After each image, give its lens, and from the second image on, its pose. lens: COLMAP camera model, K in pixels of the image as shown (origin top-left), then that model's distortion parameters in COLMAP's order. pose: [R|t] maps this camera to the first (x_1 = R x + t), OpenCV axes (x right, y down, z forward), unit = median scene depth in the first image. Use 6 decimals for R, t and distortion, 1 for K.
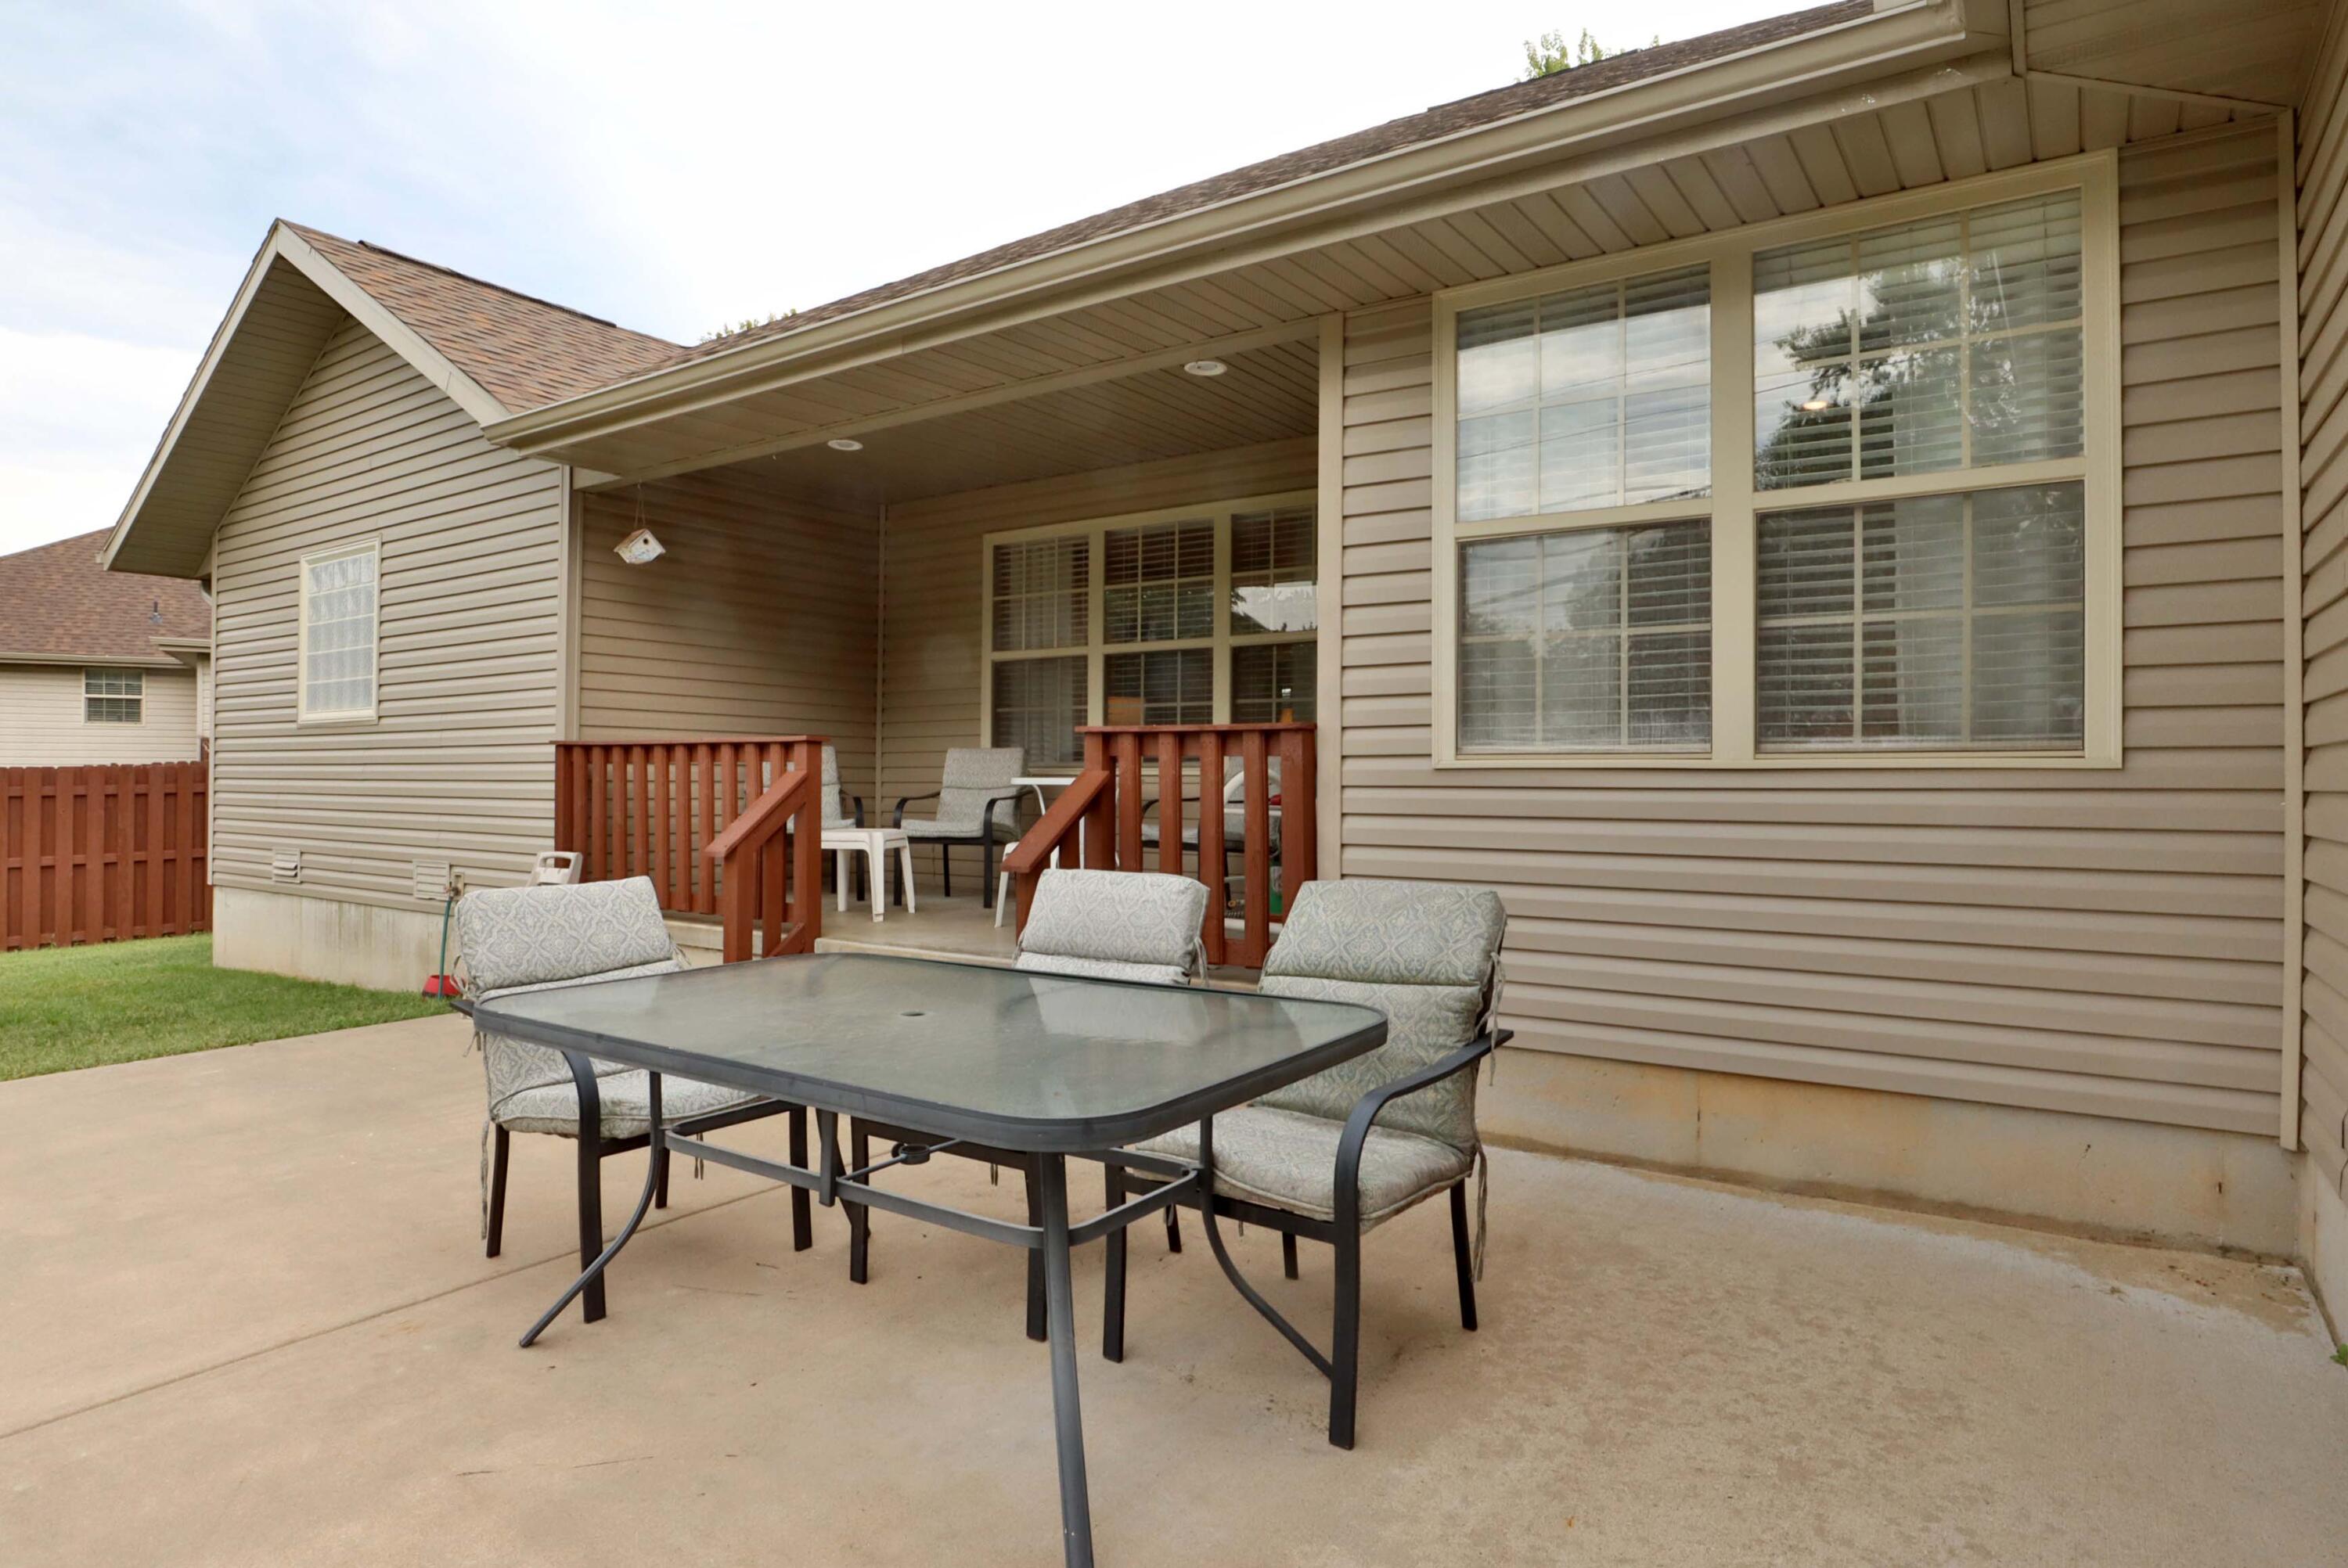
lens RADIAL K [[1317.1, 0, 1174.0], [0, 1317.1, 784.0], [0, 0, 1]] dist [-0.037018, 0.002609]
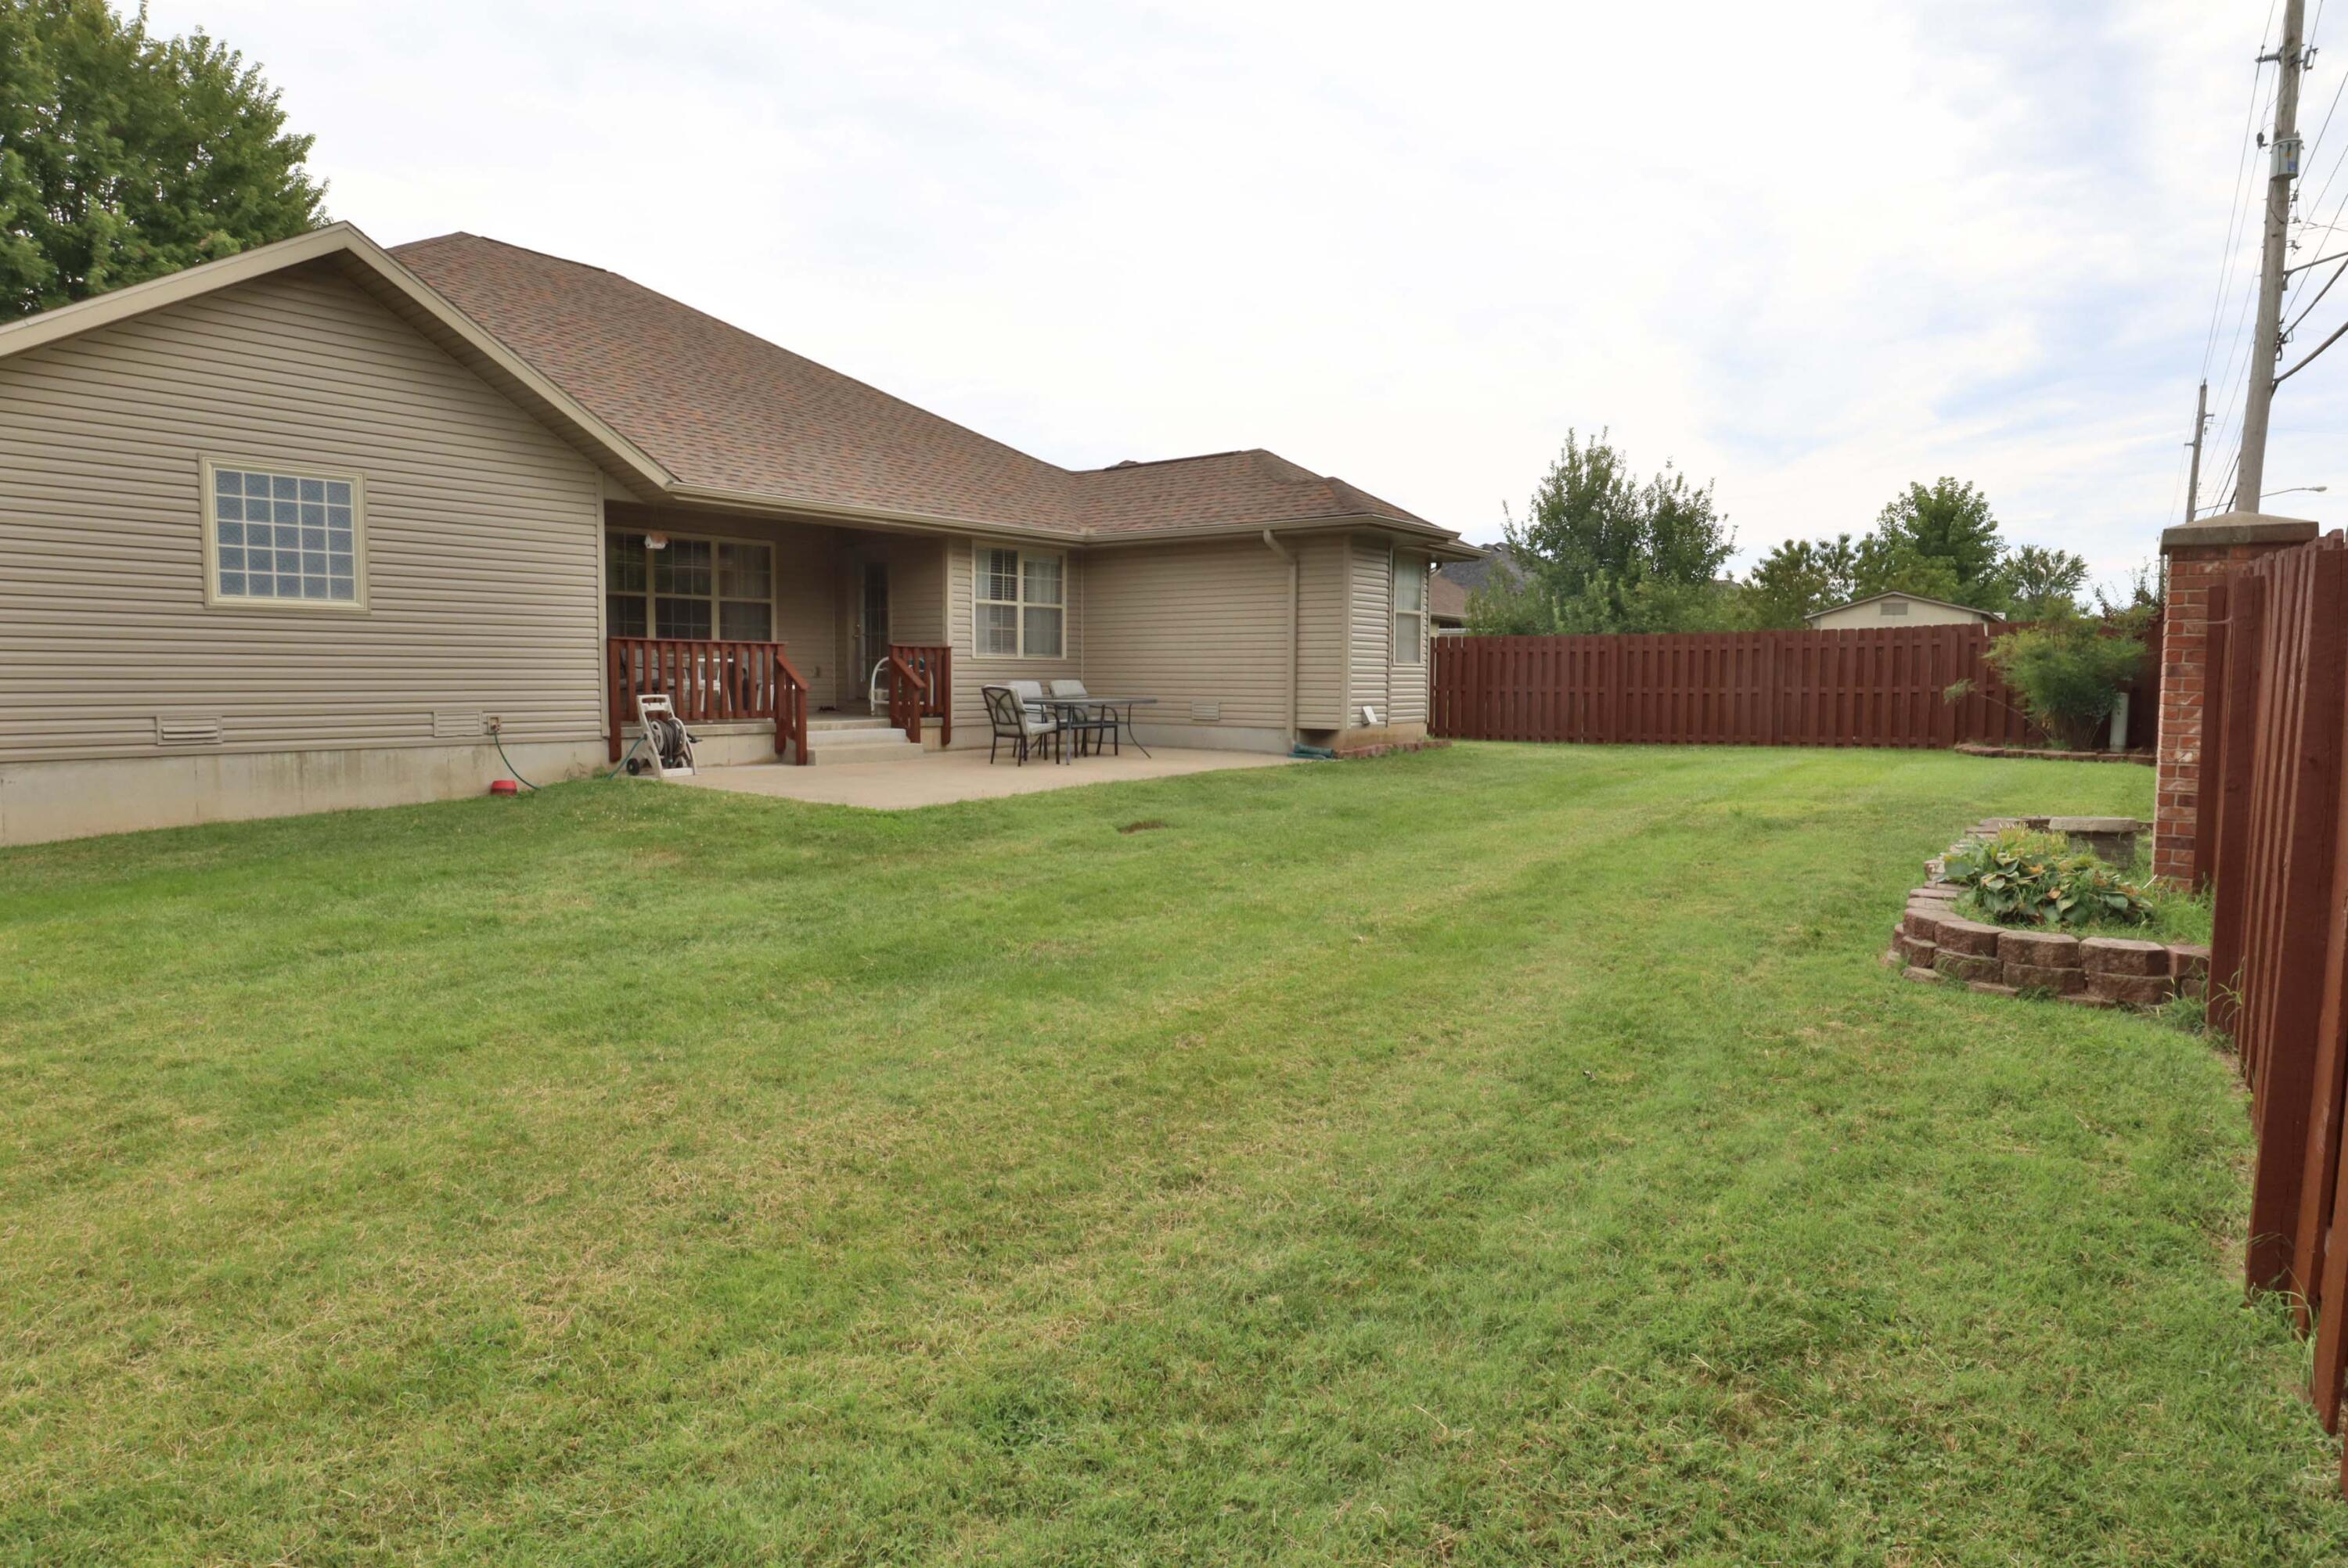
lens RADIAL K [[1317.1, 0, 1174.0], [0, 1317.1, 784.0], [0, 0, 1]] dist [-0.037018, 0.002609]
pose [[0.046240, -0.089109, 0.994948, -2.579910], [-0.006848, 0.995962, 0.089518, 0.003484], [-0.998907, -0.010953, 0.045443, 0.127588]]
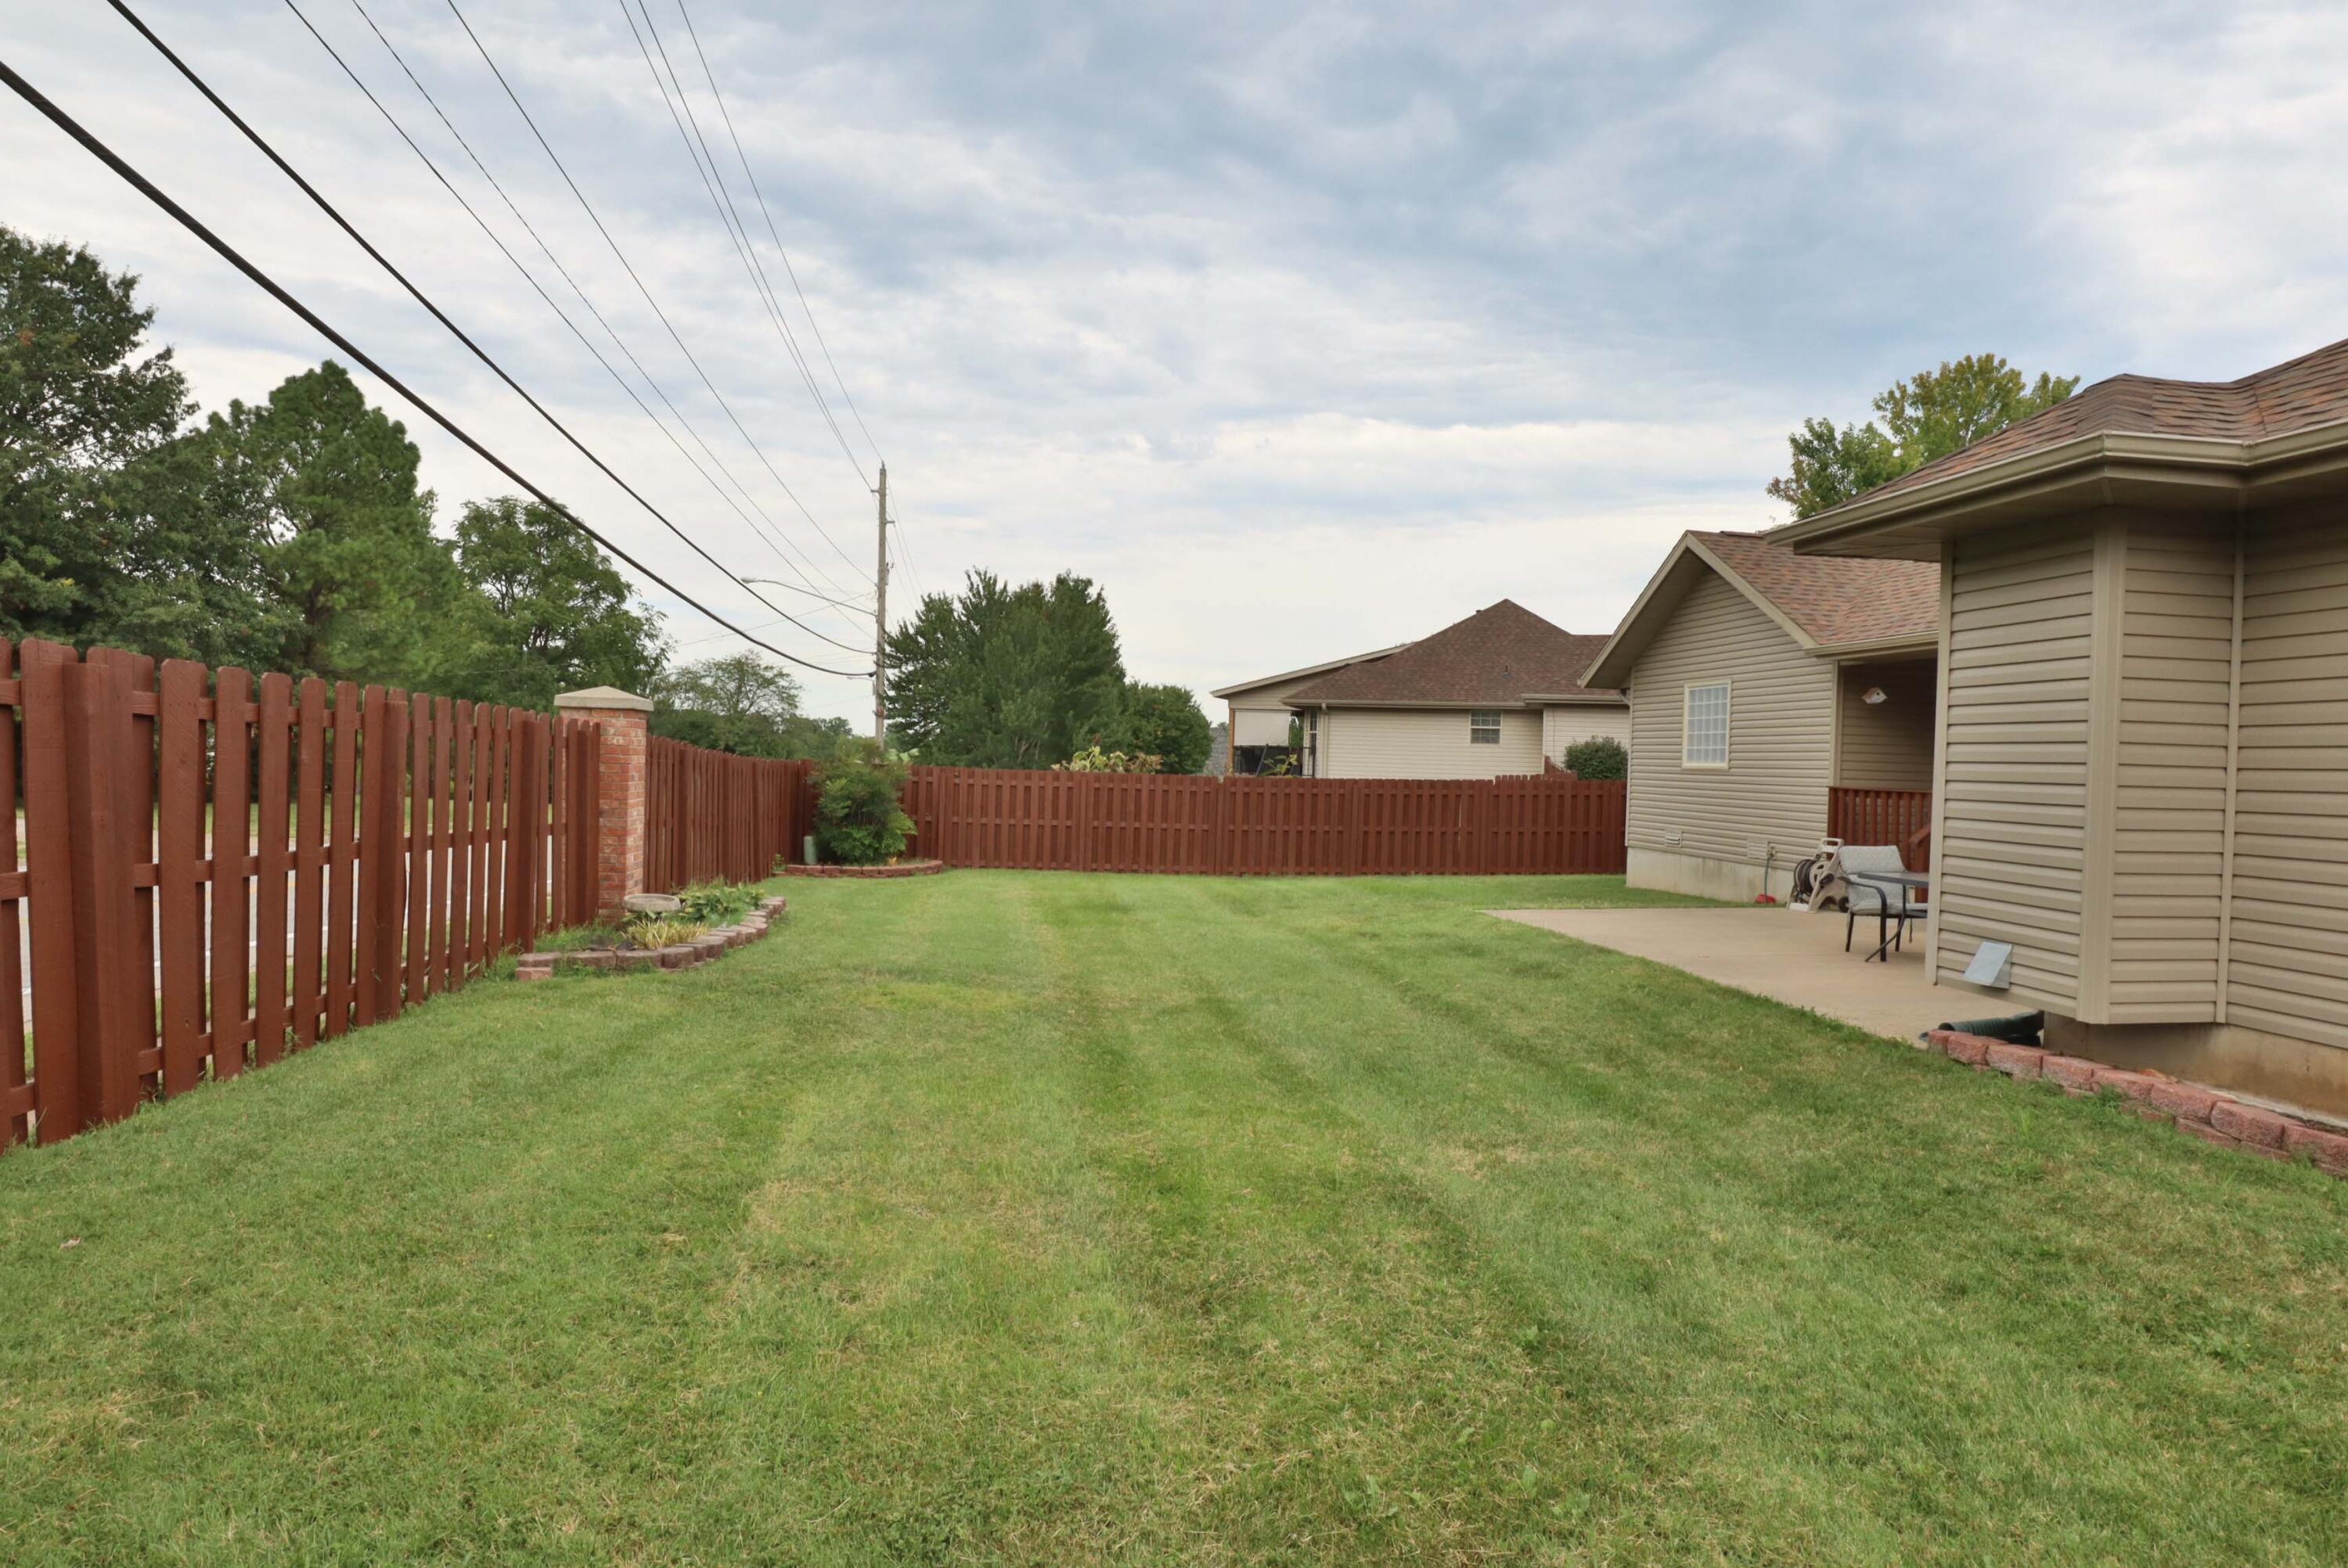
lens RADIAL K [[1317.1, 0, 1174.0], [0, 1317.1, 784.0], [0, 0, 1]] dist [-0.037018, 0.002609]
pose [[0.672814, 0.025536, -0.739371, 0.419145], [-0.022293, 0.999650, 0.014239, -0.047857], [0.739475, 0.006902, 0.673148, -1.350579]]
